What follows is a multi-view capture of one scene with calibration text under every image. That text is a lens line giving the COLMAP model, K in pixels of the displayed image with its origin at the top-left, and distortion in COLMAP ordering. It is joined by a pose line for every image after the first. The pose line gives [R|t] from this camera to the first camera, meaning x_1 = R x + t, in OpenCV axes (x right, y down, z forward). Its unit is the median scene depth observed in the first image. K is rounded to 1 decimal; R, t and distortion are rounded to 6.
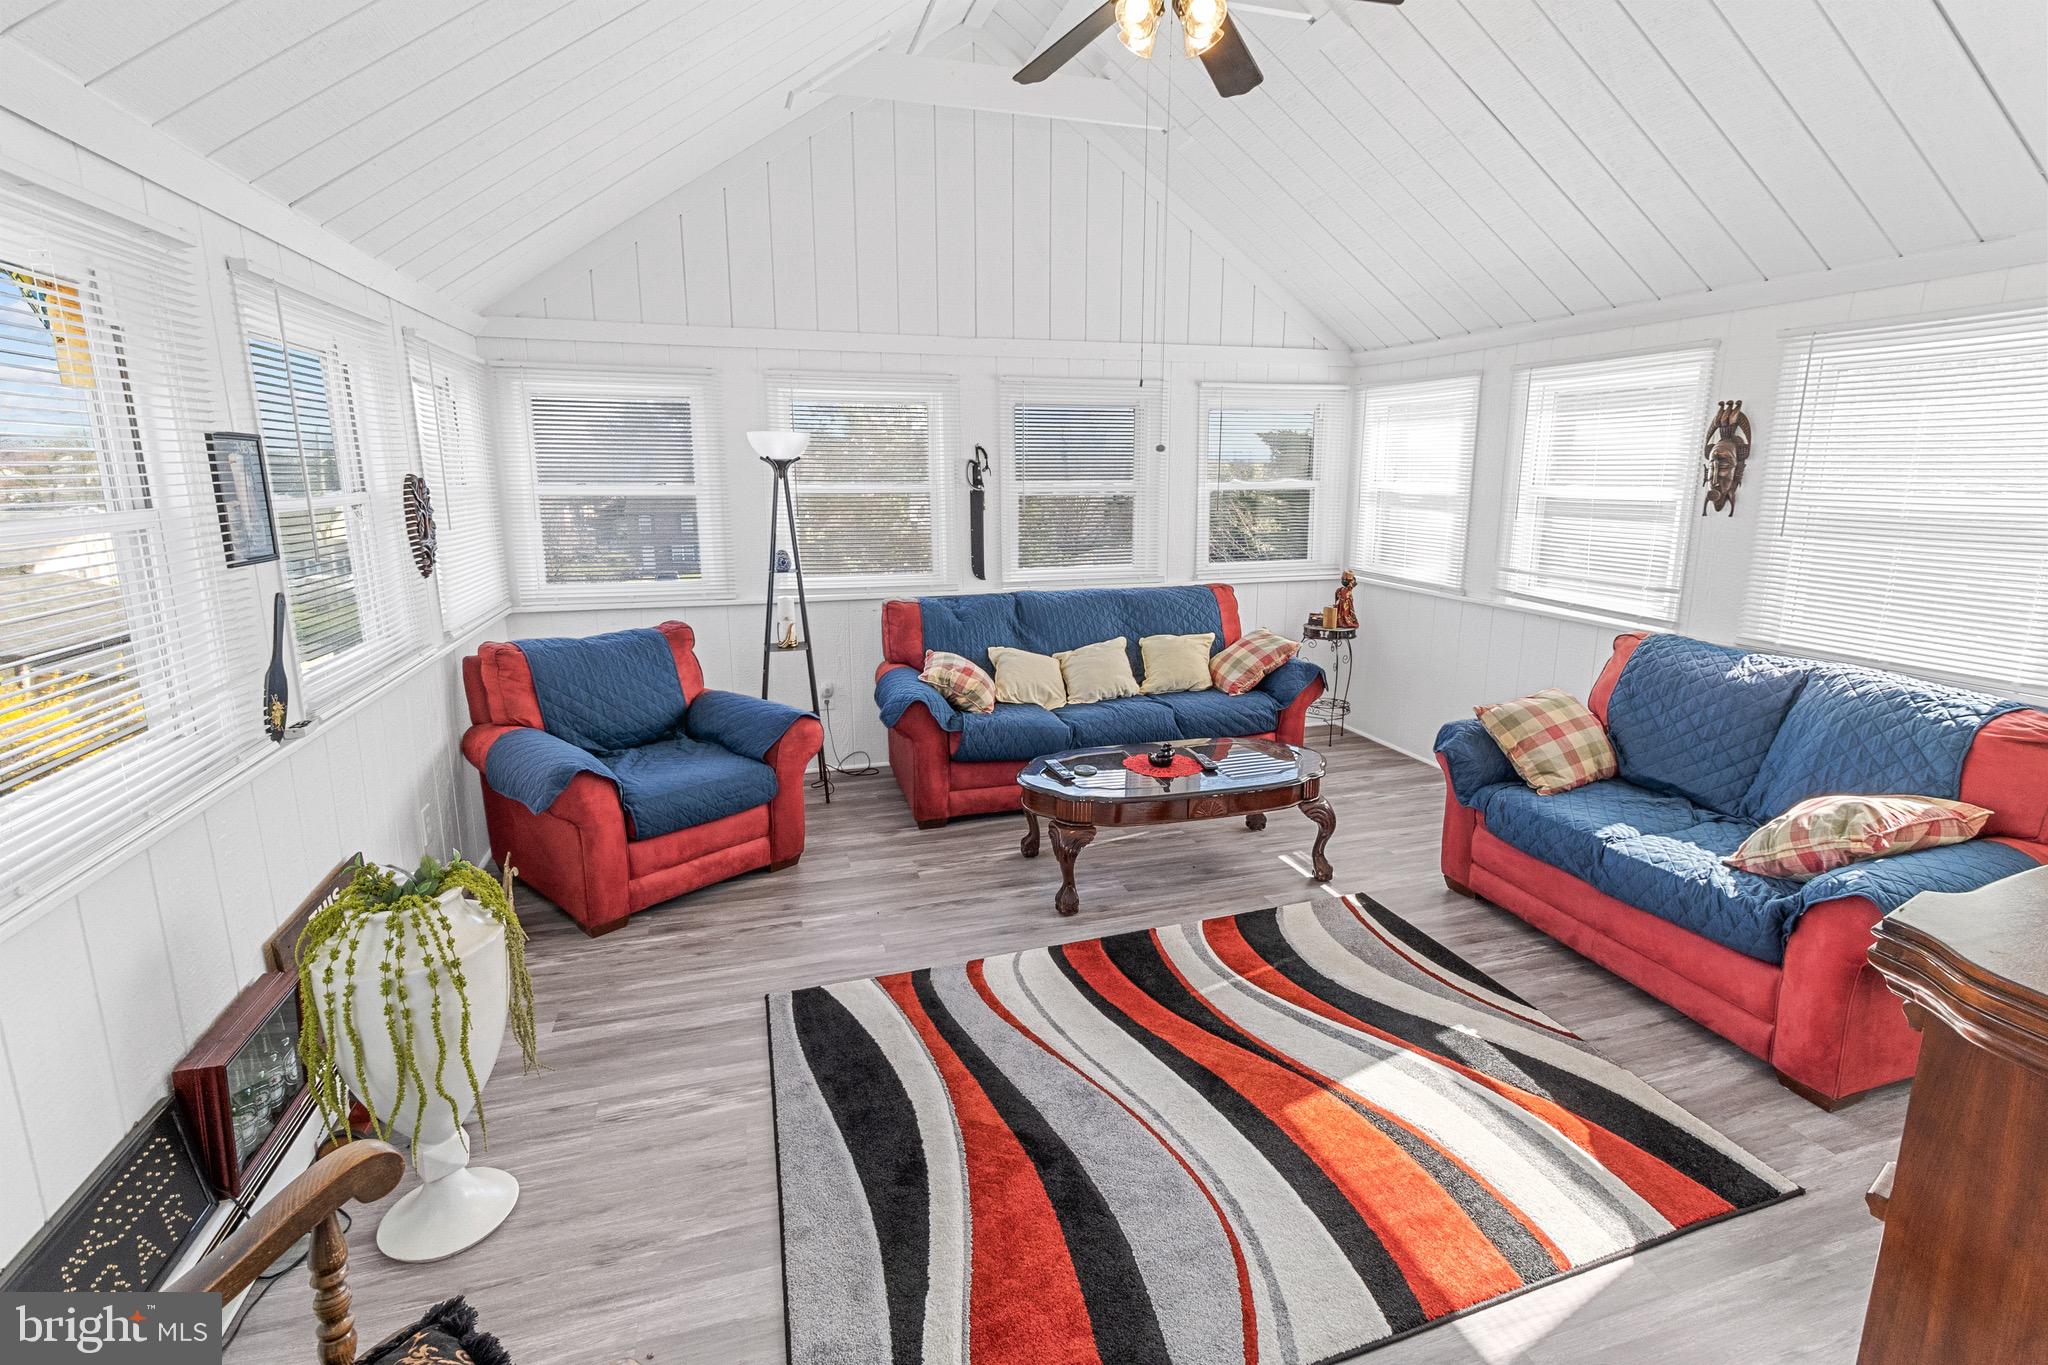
lens RADIAL K [[940.6, 0, 1036.5], [0, 940.6, 649.7], [0, 0, 1]] dist [0.002783, -0.000185]
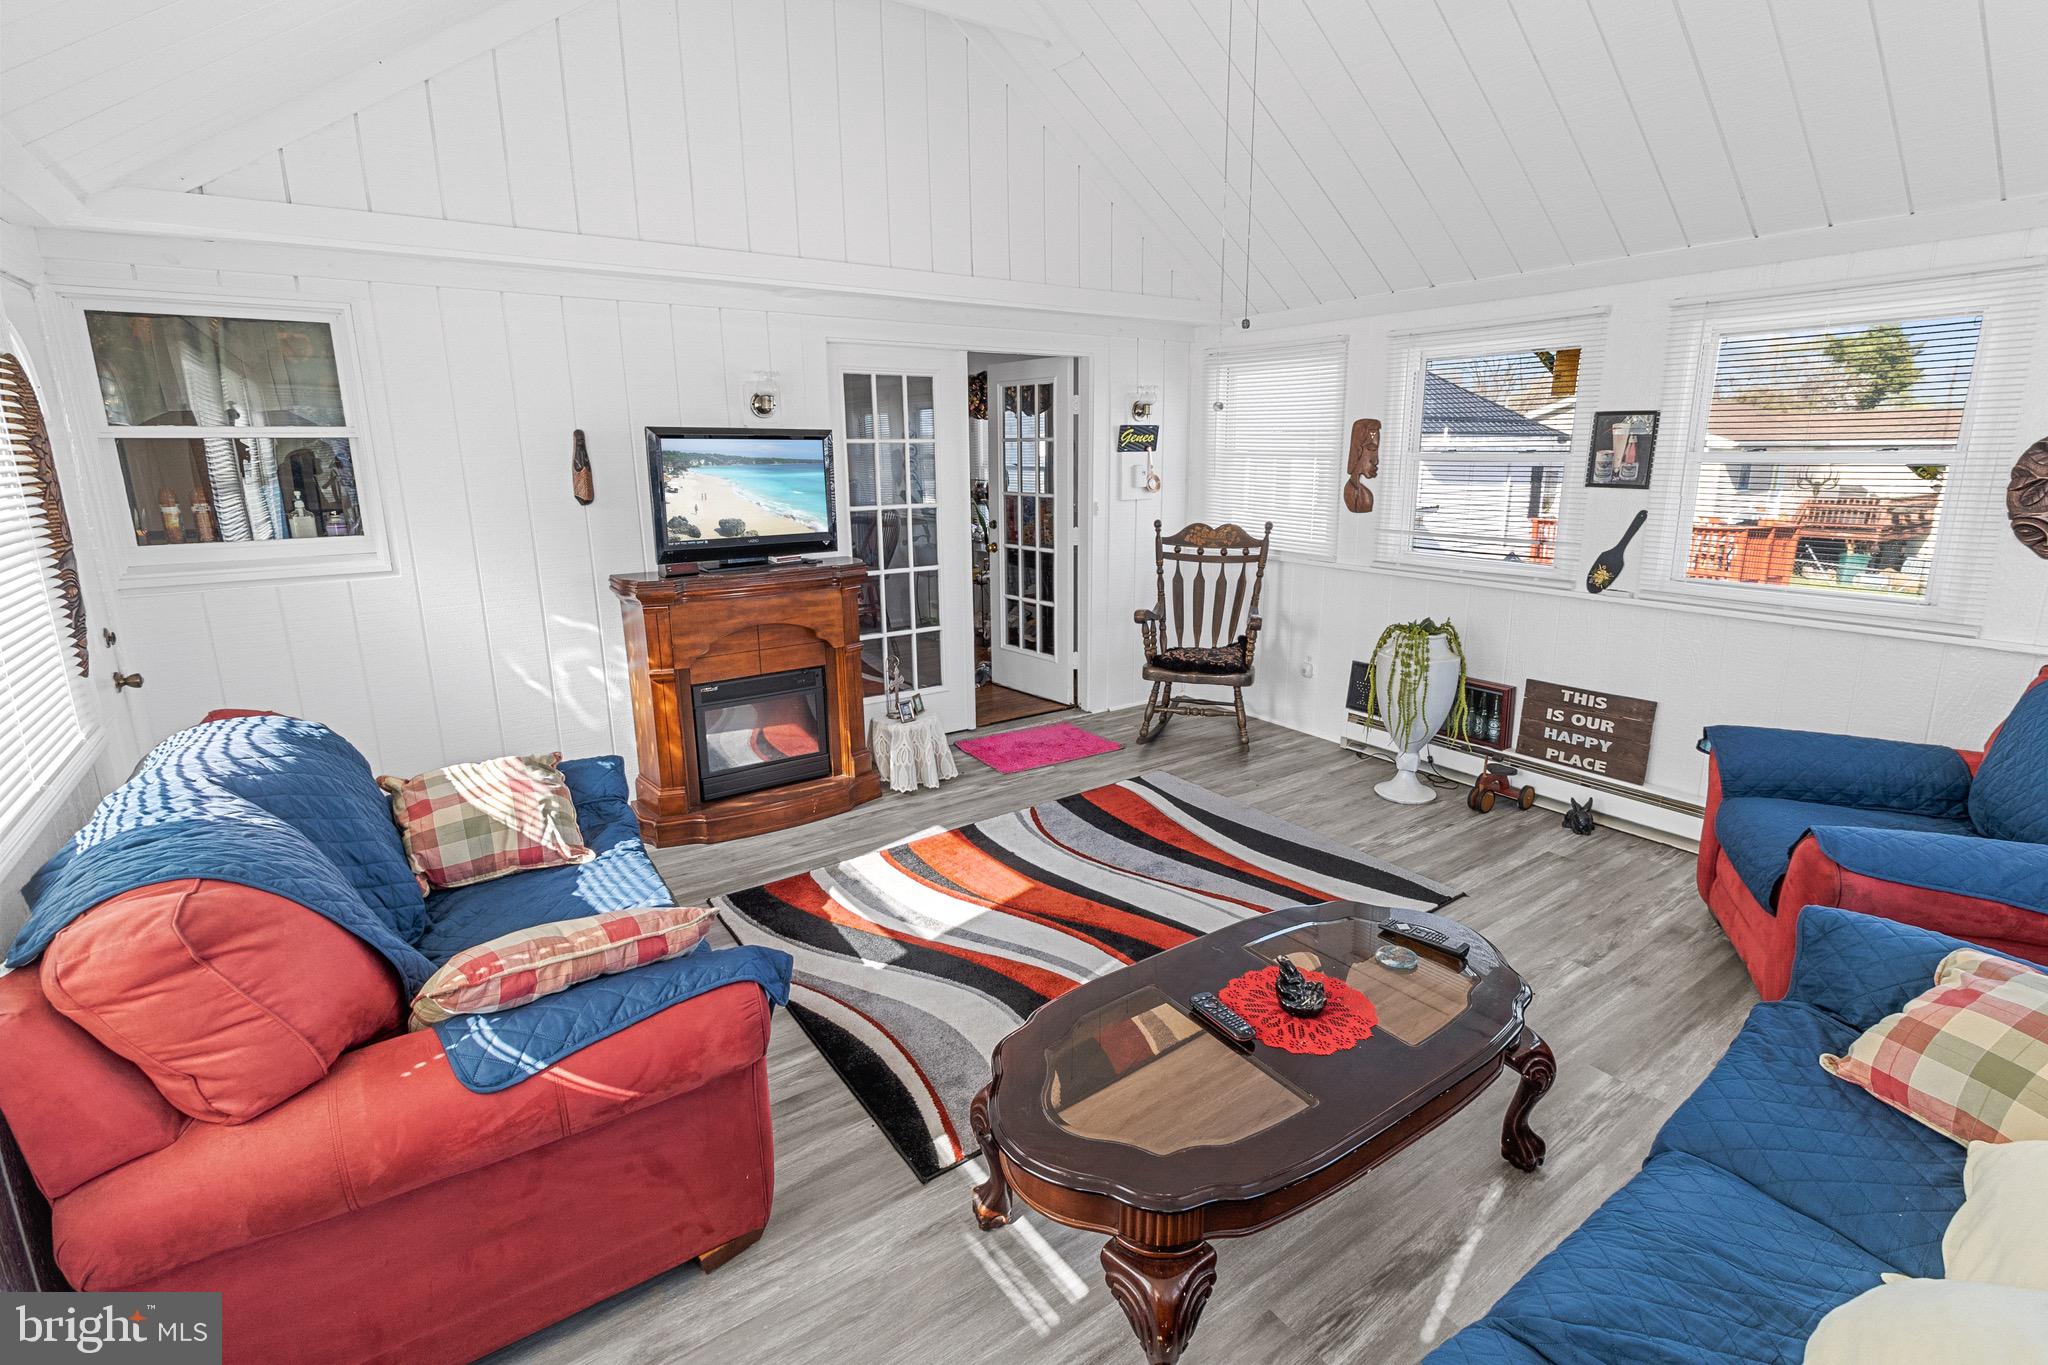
lens RADIAL K [[940.6, 0, 1036.5], [0, 940.6, 649.7], [0, 0, 1]] dist [0.002783, -0.000185]
pose [[-0.953624, 0.077141, -0.290948, 0.590651], [-0.043343, 0.921336, 0.386343, -0.371685], [0.297864, 0.381037, -0.875265, 1.952953]]
